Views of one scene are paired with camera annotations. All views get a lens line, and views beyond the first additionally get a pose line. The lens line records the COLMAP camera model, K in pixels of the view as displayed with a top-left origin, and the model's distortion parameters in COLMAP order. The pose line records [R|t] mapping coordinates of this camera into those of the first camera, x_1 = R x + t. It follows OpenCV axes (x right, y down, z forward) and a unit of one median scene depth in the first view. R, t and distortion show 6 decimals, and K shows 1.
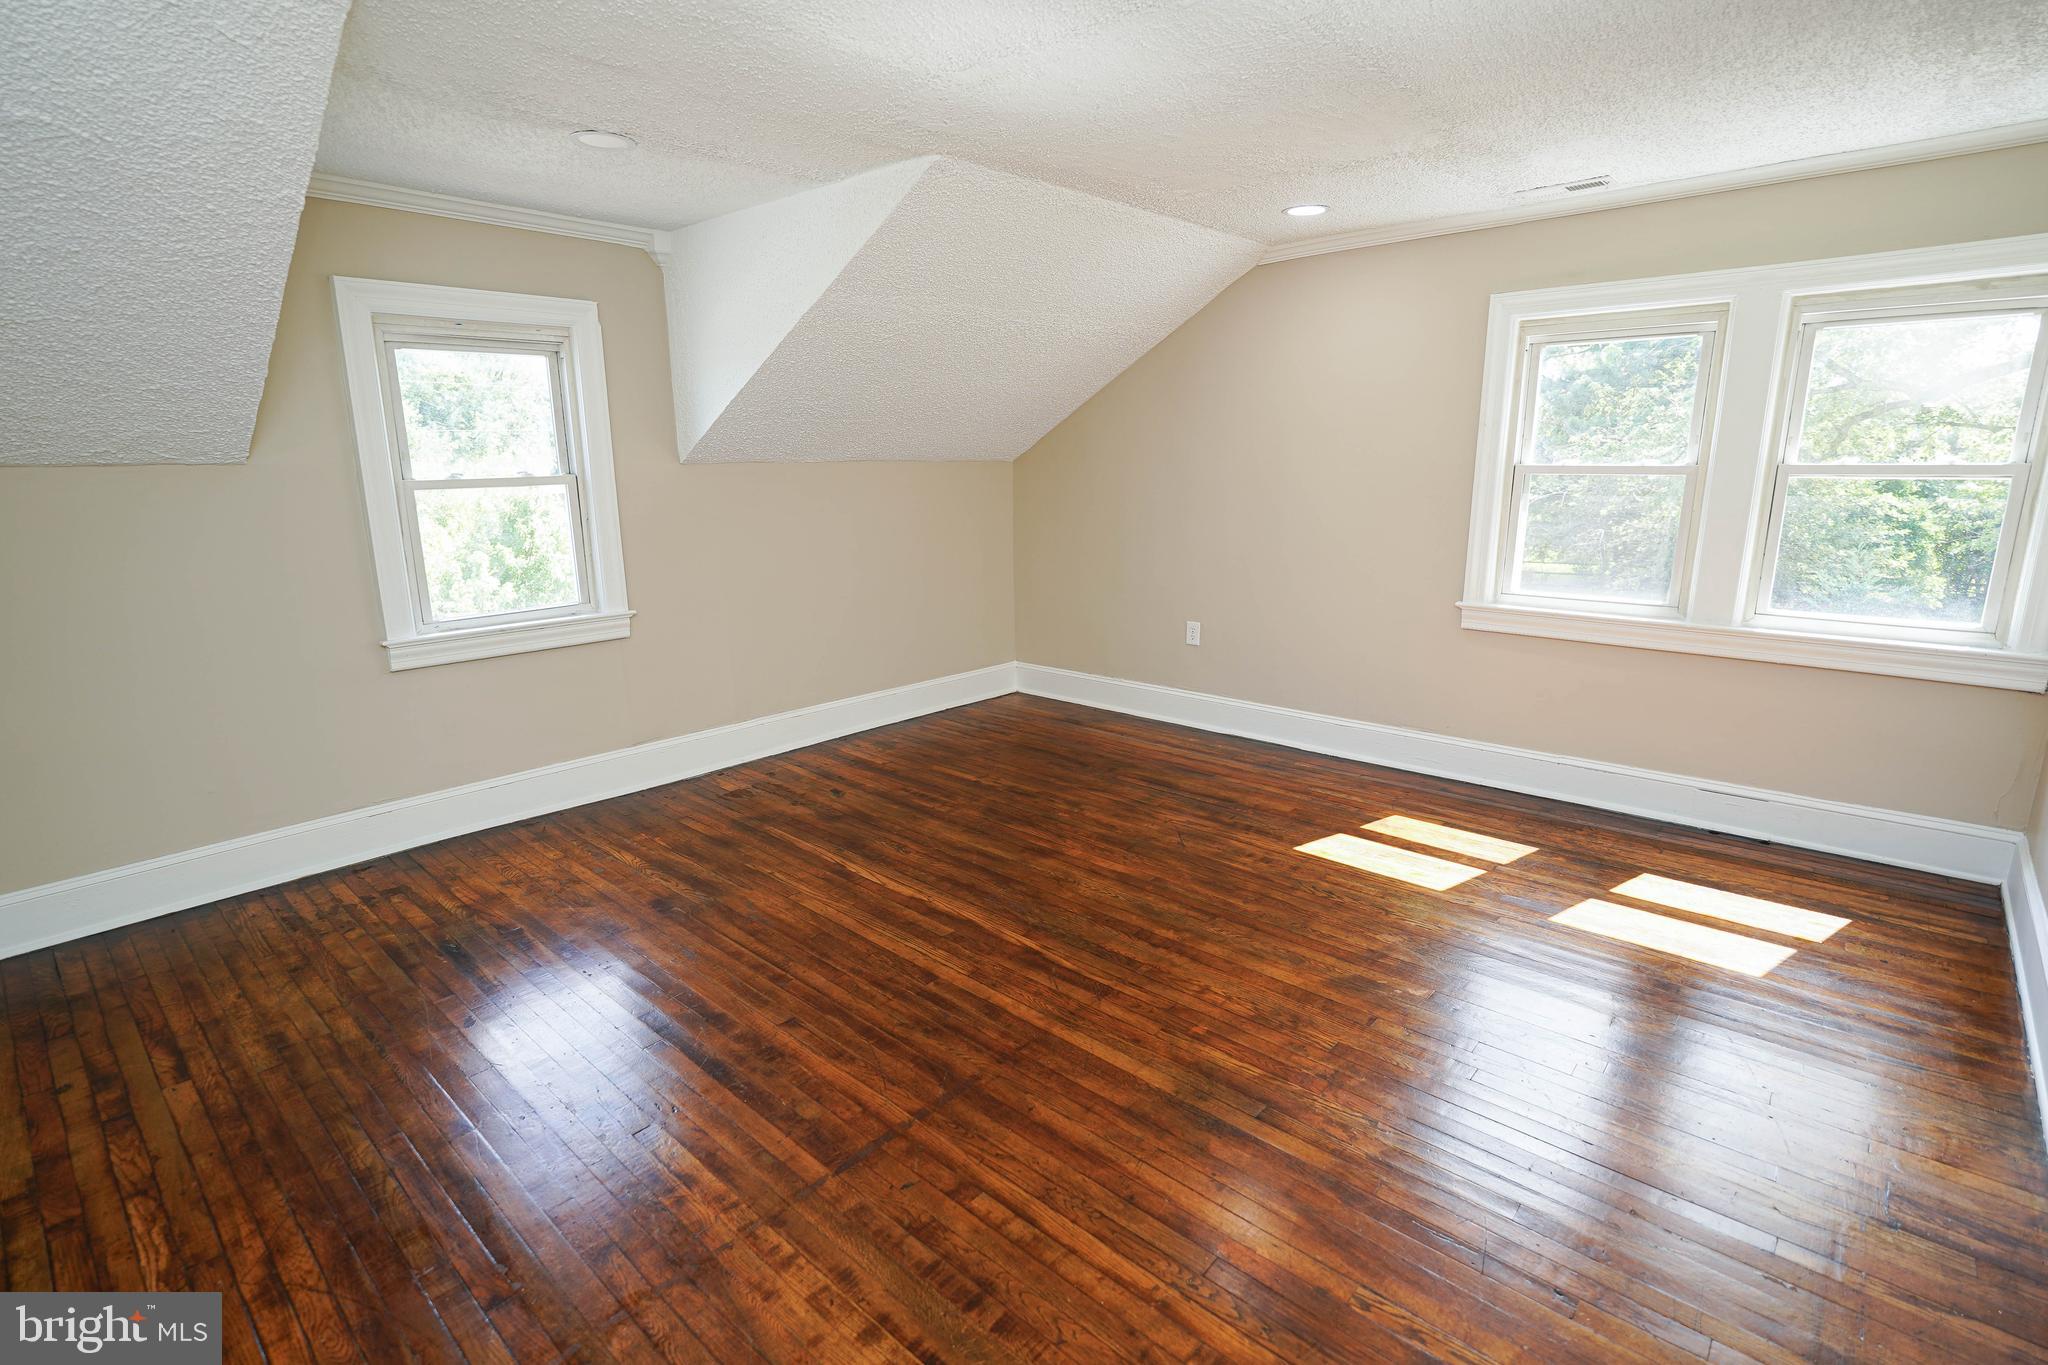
lens RADIAL K [[983.5, 0, 1015.1], [0, 983.5, 690.4], [0, 0, 1]] dist [-0.013595, 0.001998]
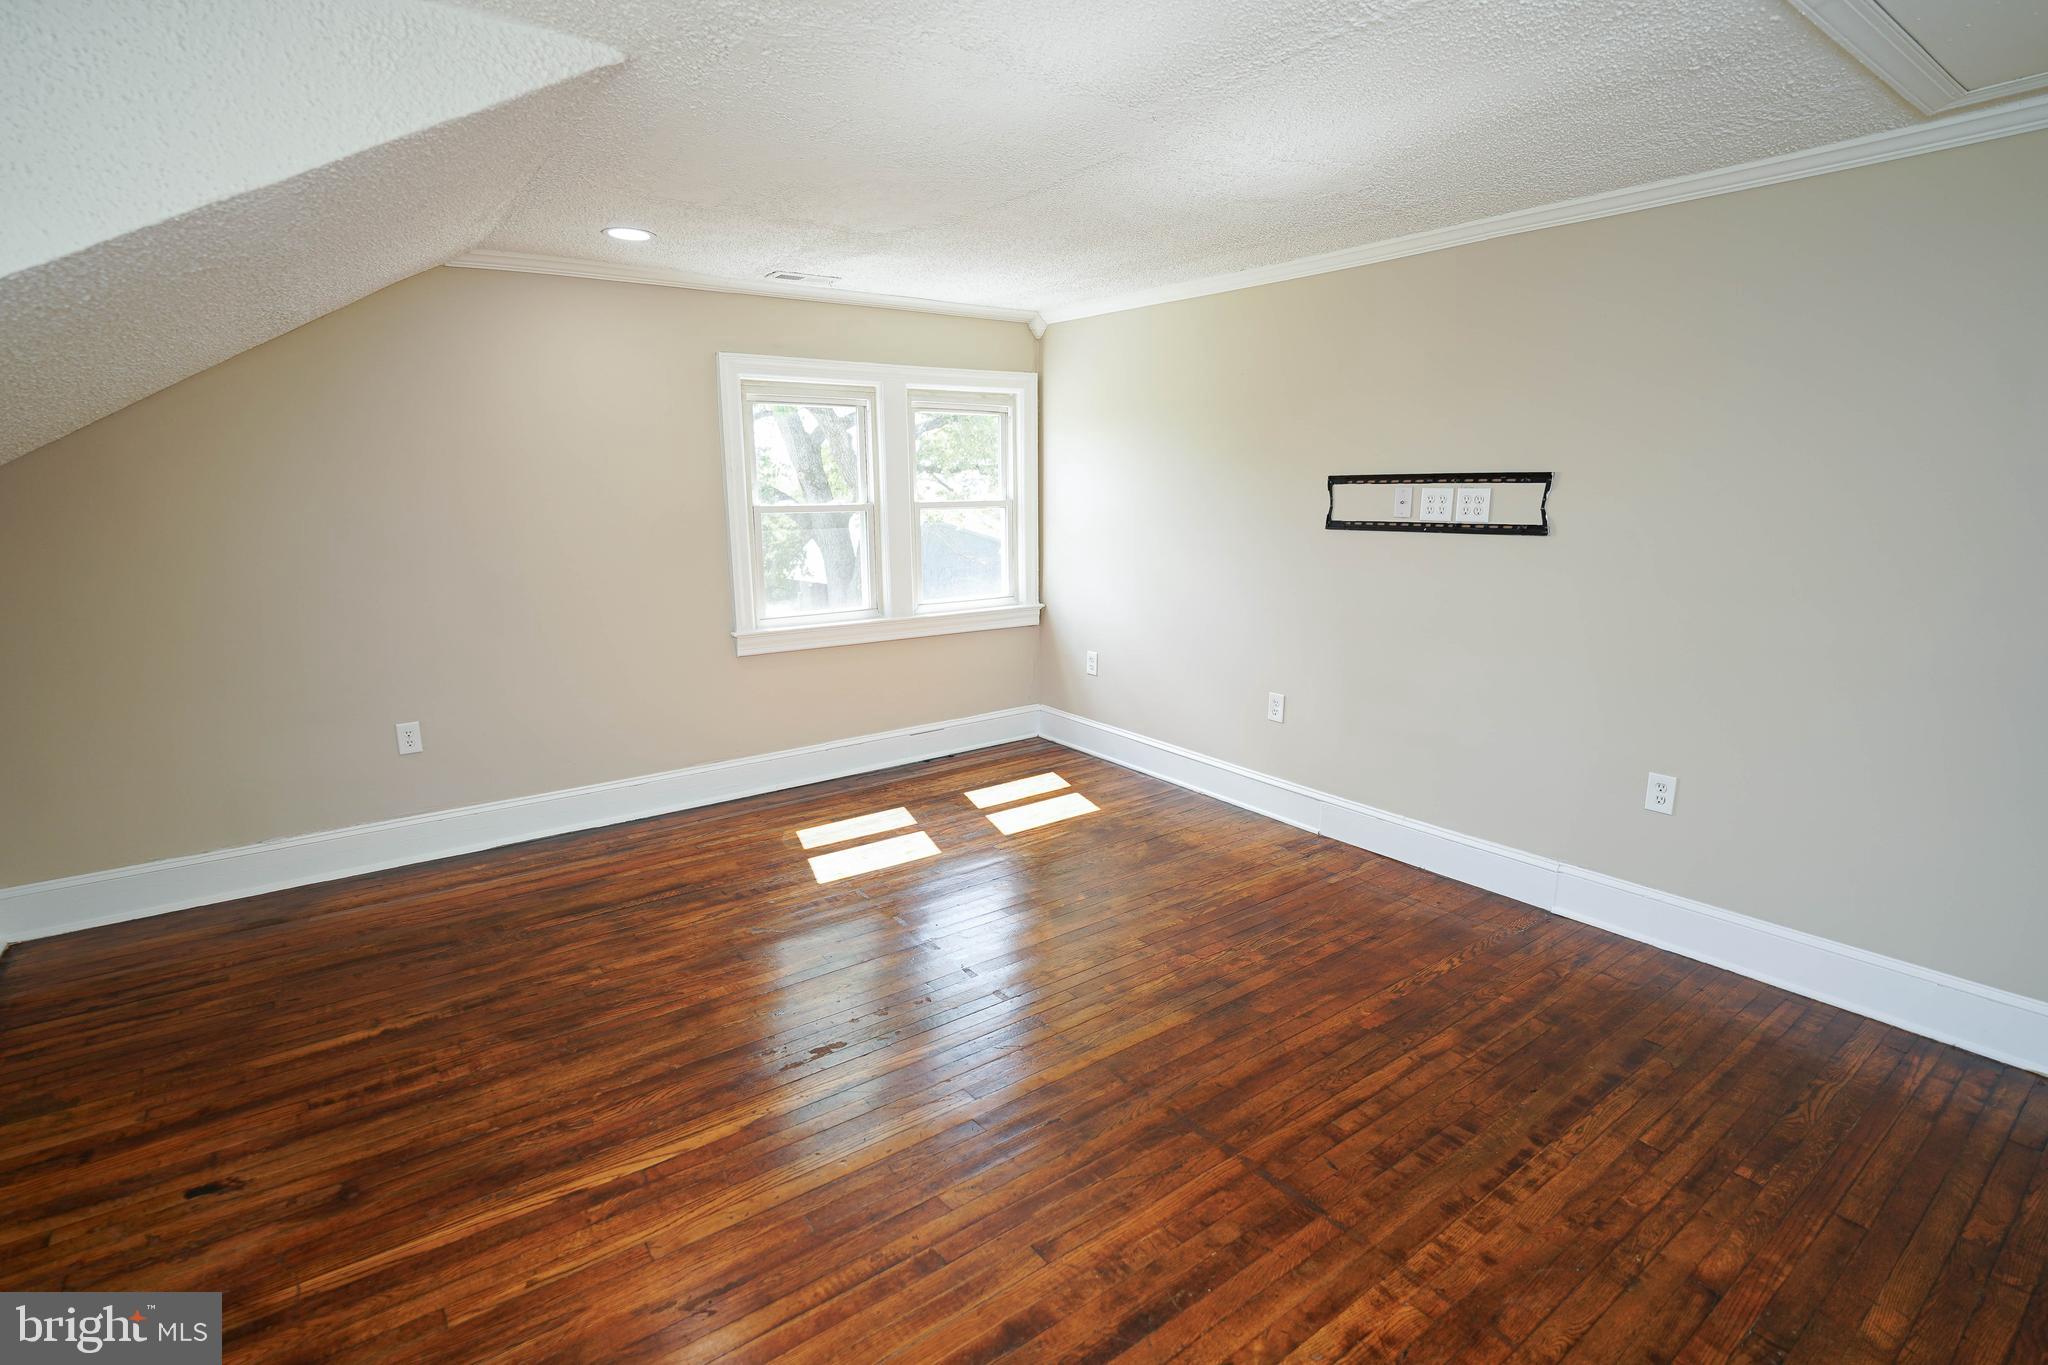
lens RADIAL K [[983.5, 0, 1020.6], [0, 983.5, 673.4], [0, 0, 1]] dist [-0.013595, 0.001998]
pose [[0.184683, -0.172074, 0.967617, -0.634277], [0.238145, 0.963047, 0.125809, -0.126946], [-0.953509, 0.207198, 0.218837, 0.561264]]
